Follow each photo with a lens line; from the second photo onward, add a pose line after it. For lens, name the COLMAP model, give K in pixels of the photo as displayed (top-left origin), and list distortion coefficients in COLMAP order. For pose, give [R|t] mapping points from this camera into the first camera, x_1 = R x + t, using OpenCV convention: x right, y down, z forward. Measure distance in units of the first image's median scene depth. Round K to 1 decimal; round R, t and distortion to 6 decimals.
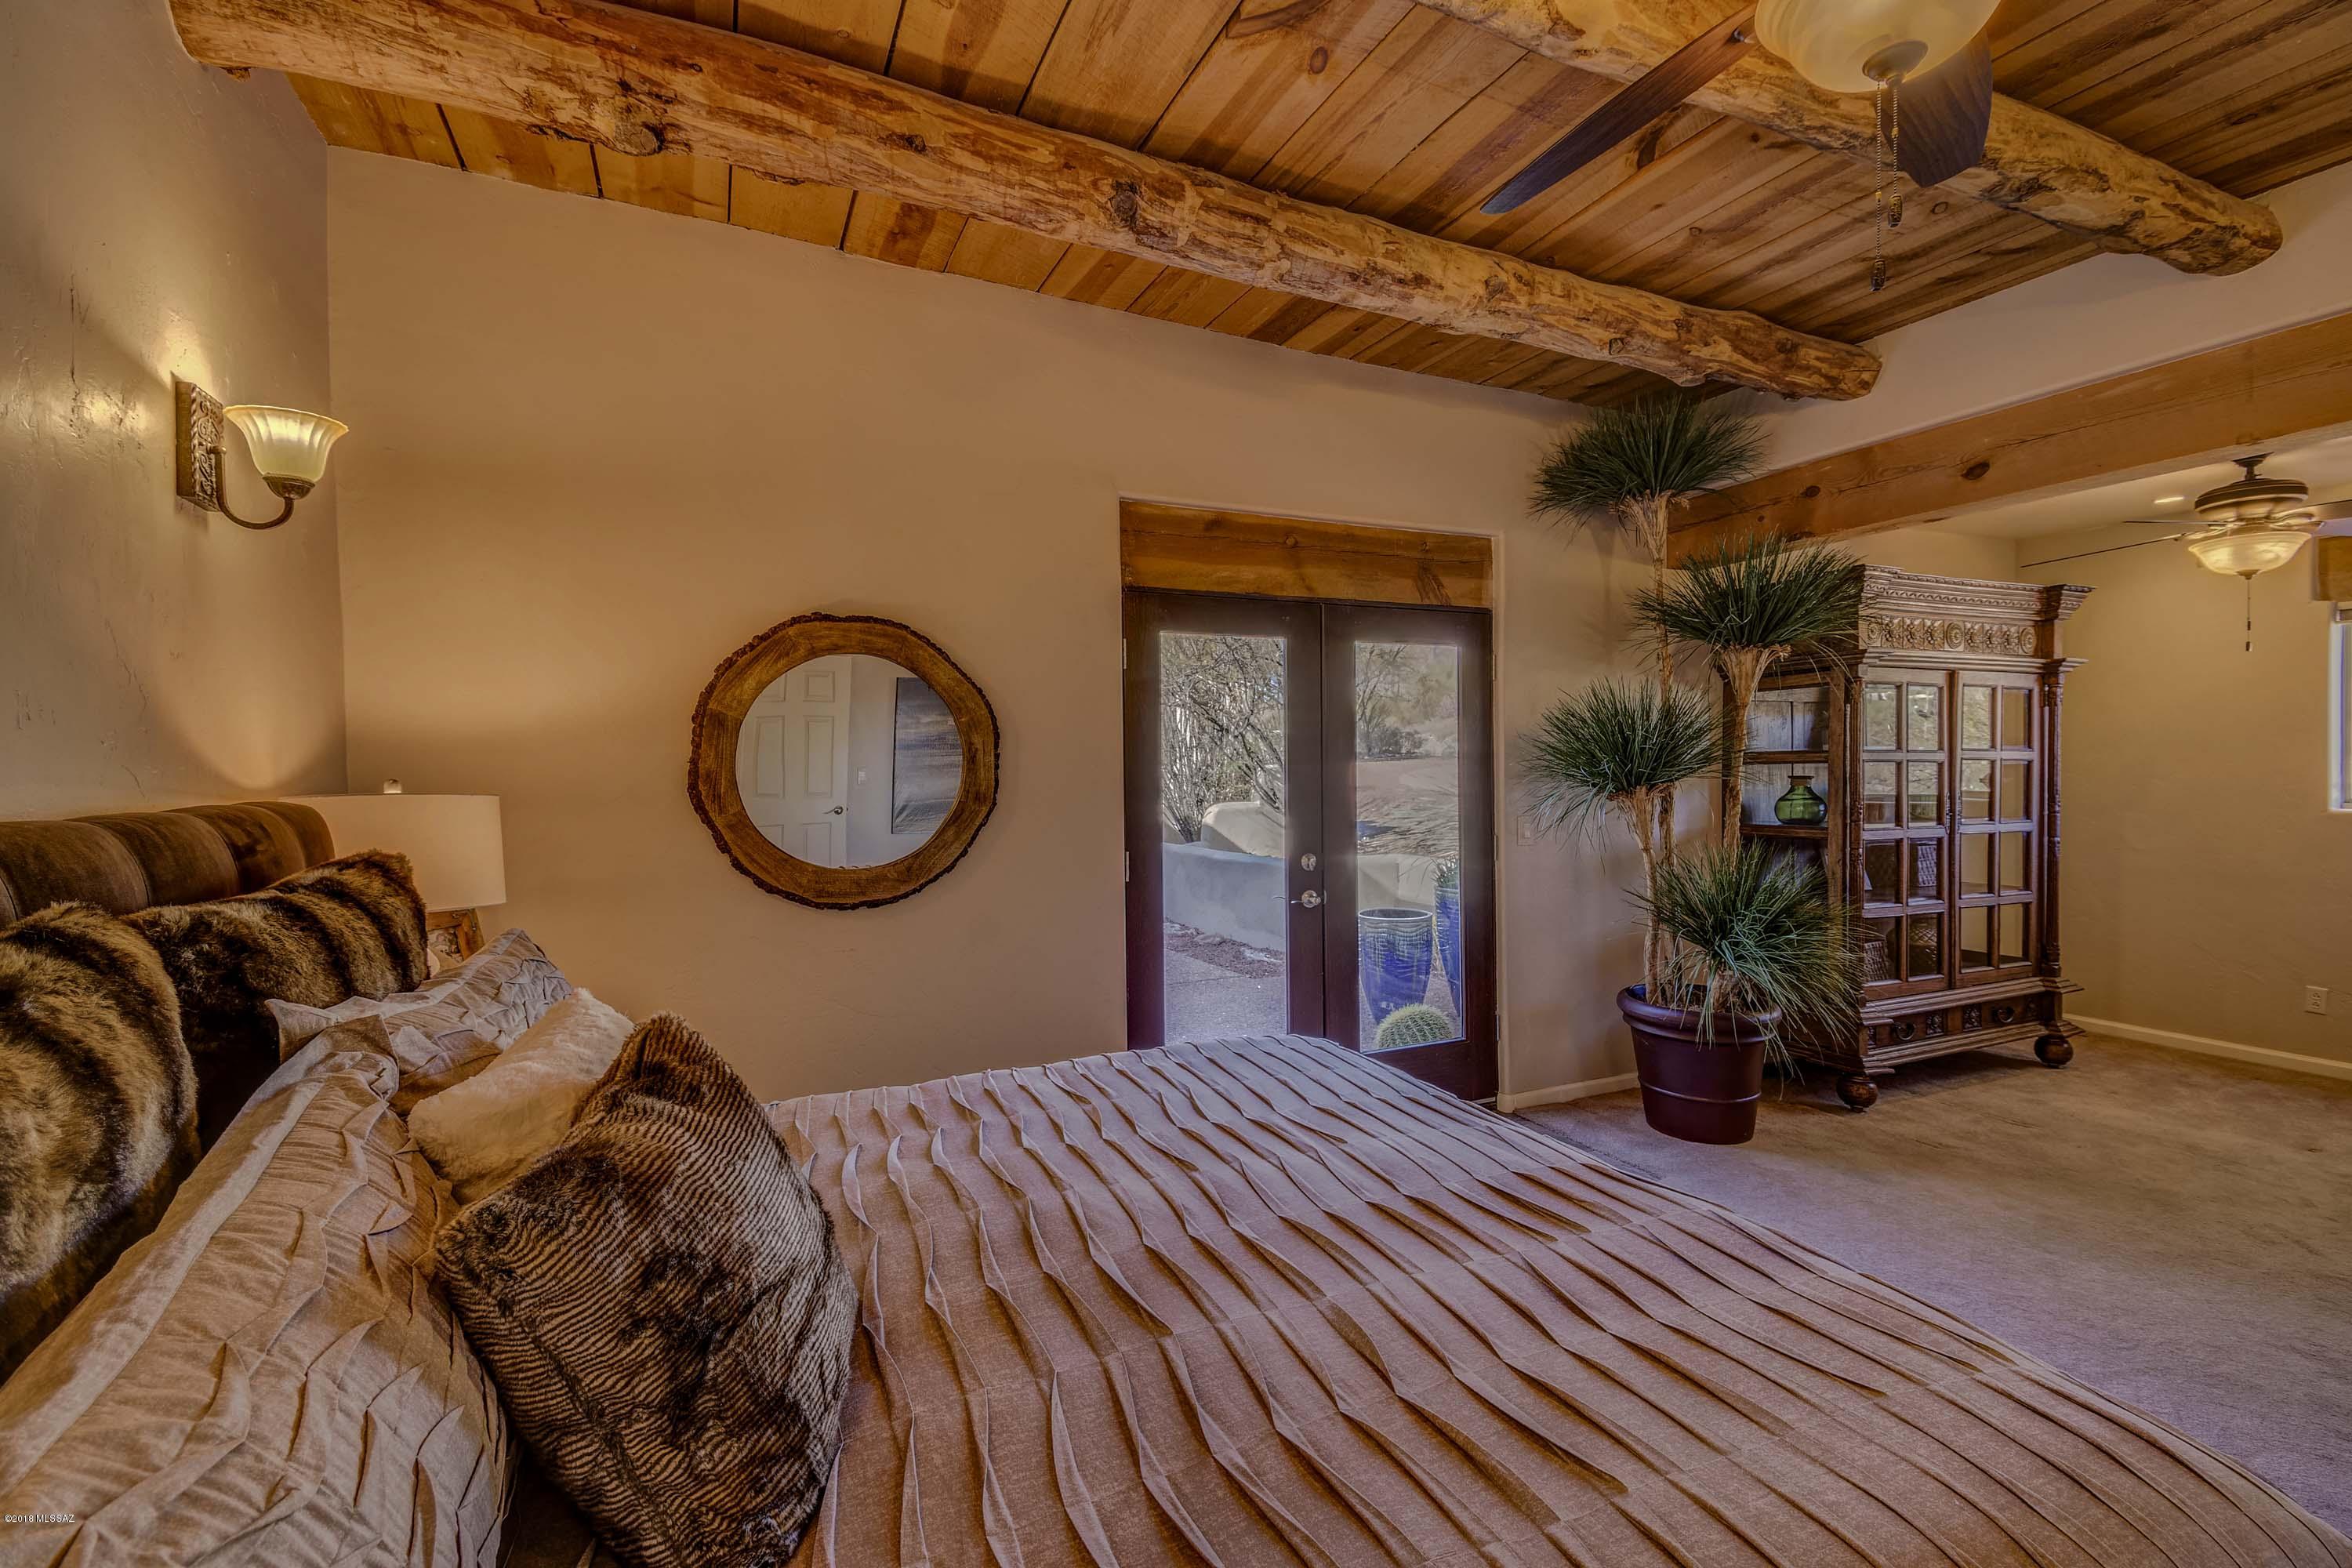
lens RADIAL K [[1015.3, 0, 1184.7], [0, 1015.3, 787.4], [0, 0, 1]] dist [0.073825, -0.039327]
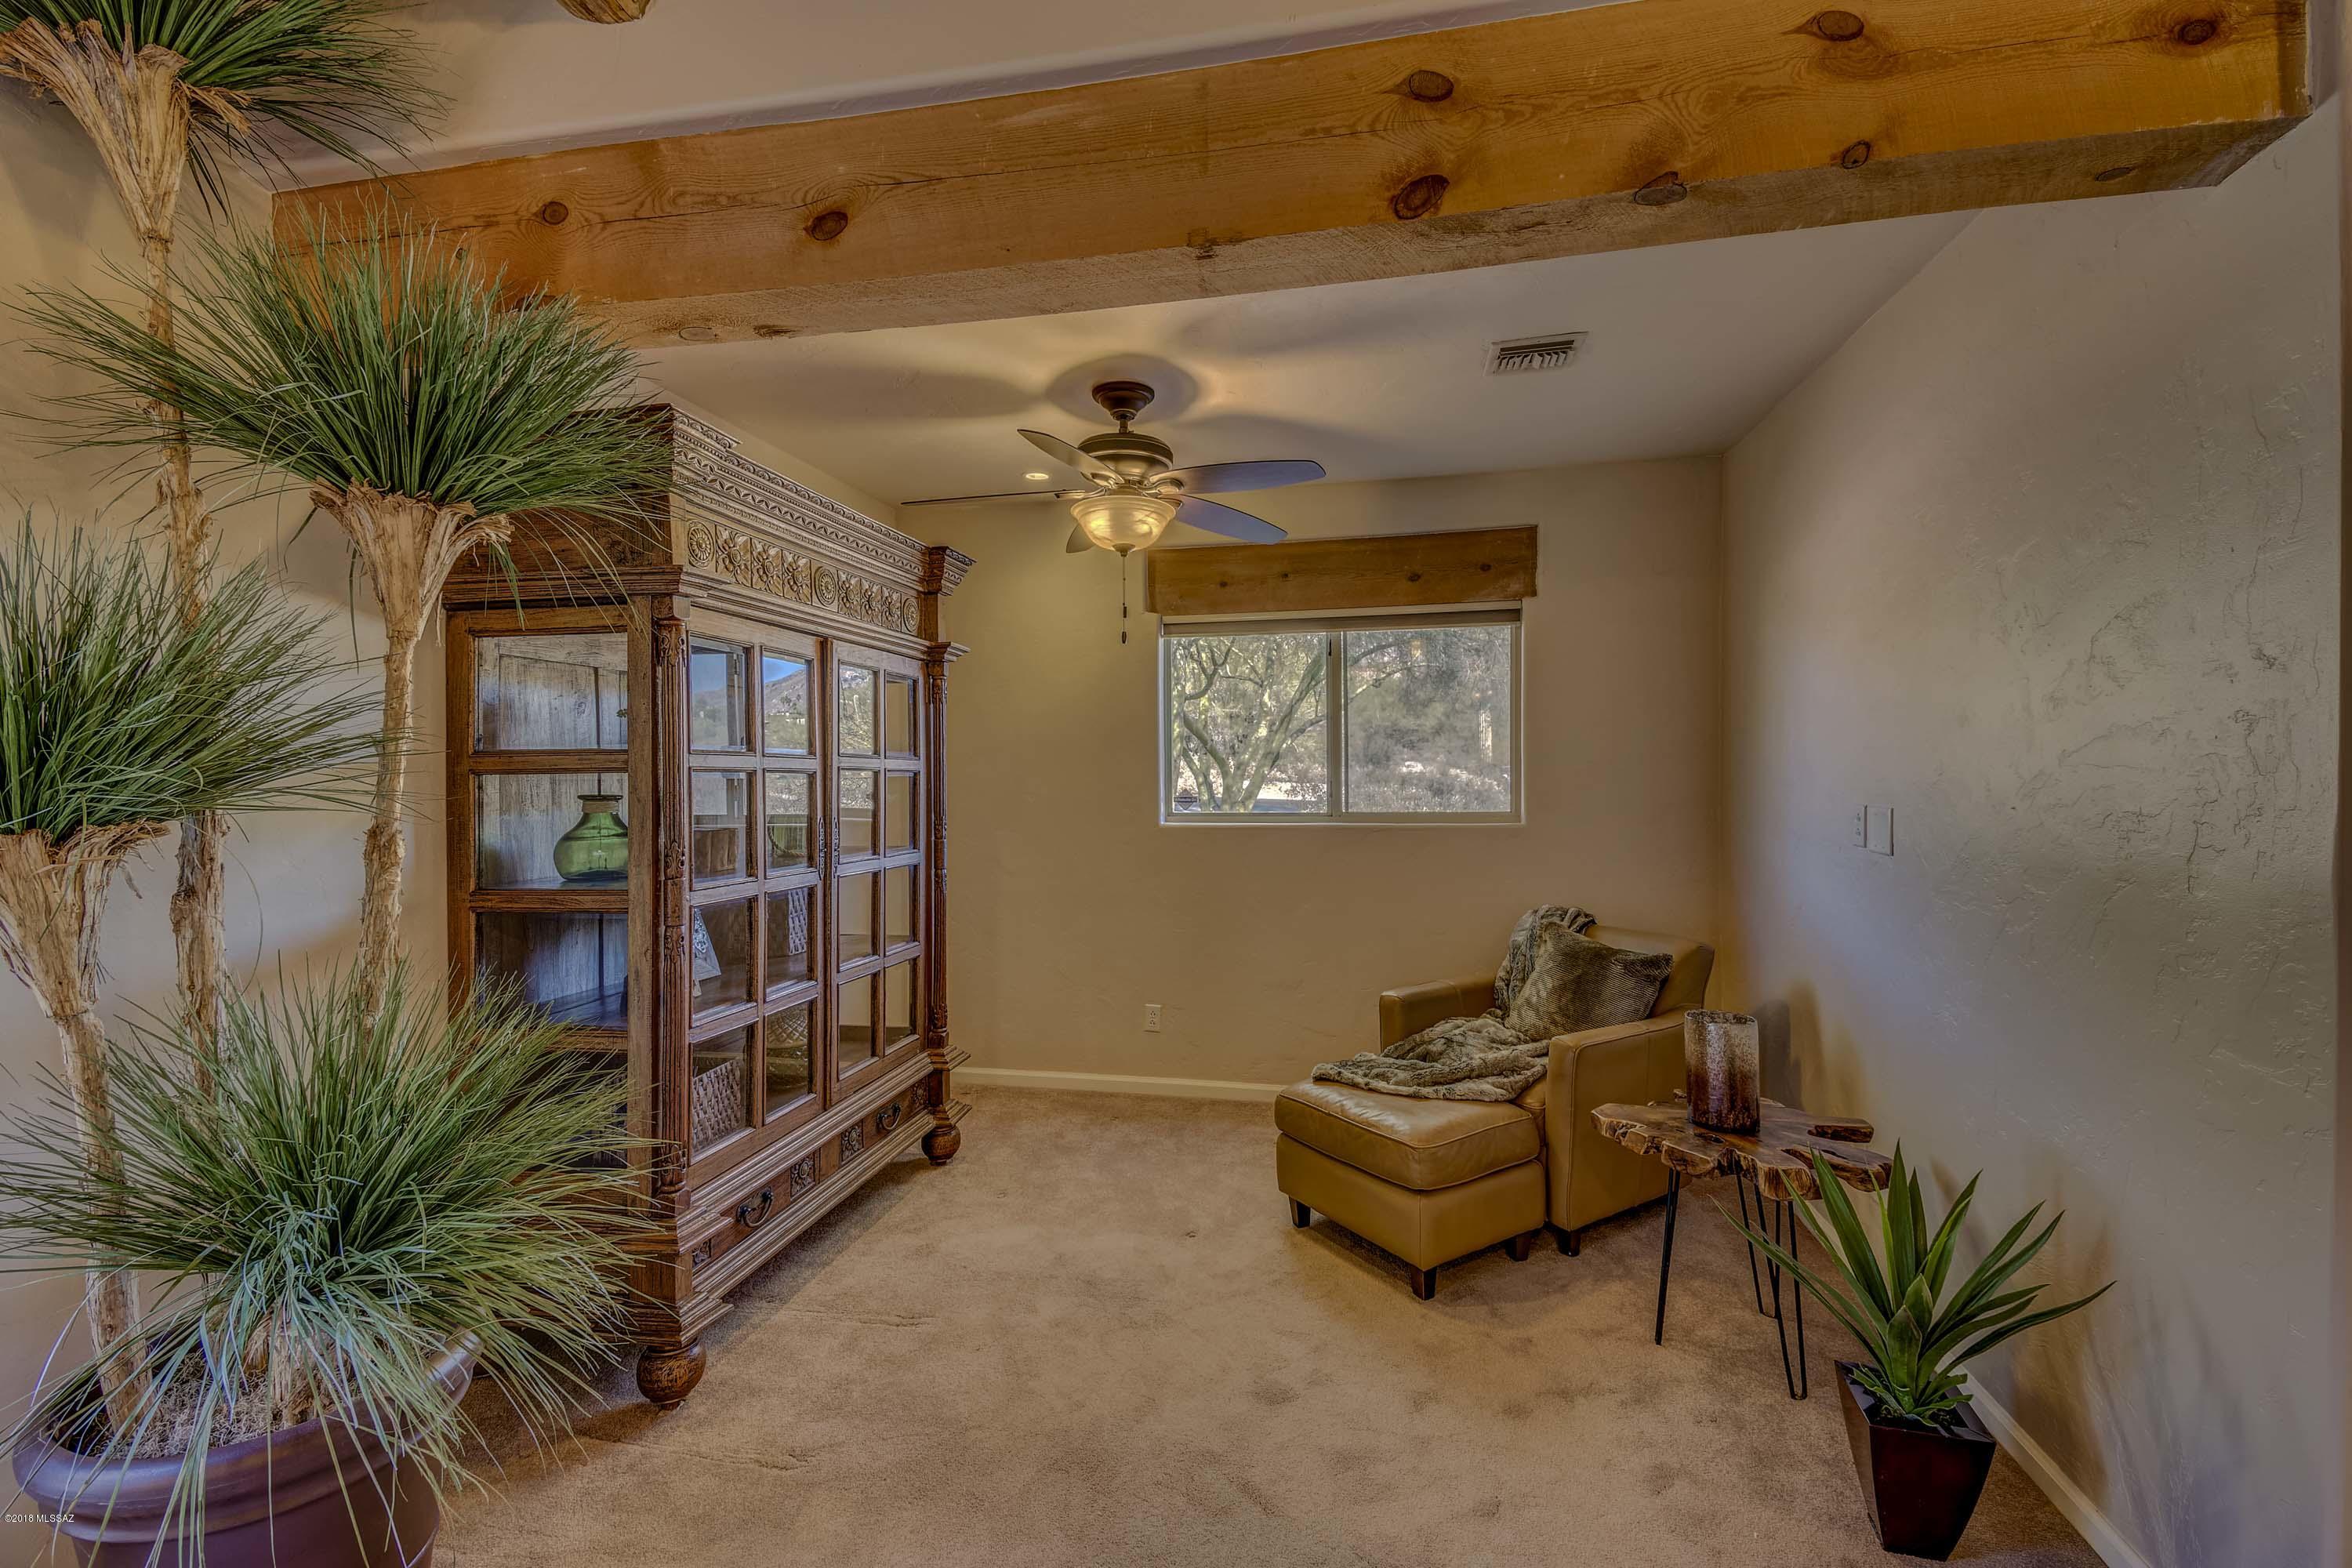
lens RADIAL K [[1015.3, 0, 1184.7], [0, 1015.3, 787.4], [0, 0, 1]] dist [0.073825, -0.039327]
pose [[0.589168, -0.004451, 0.807998, 0.335044], [0.012700, 0.999912, -0.003752, -0.009505], [-0.807911, 0.012472, 0.589173, 0.420921]]
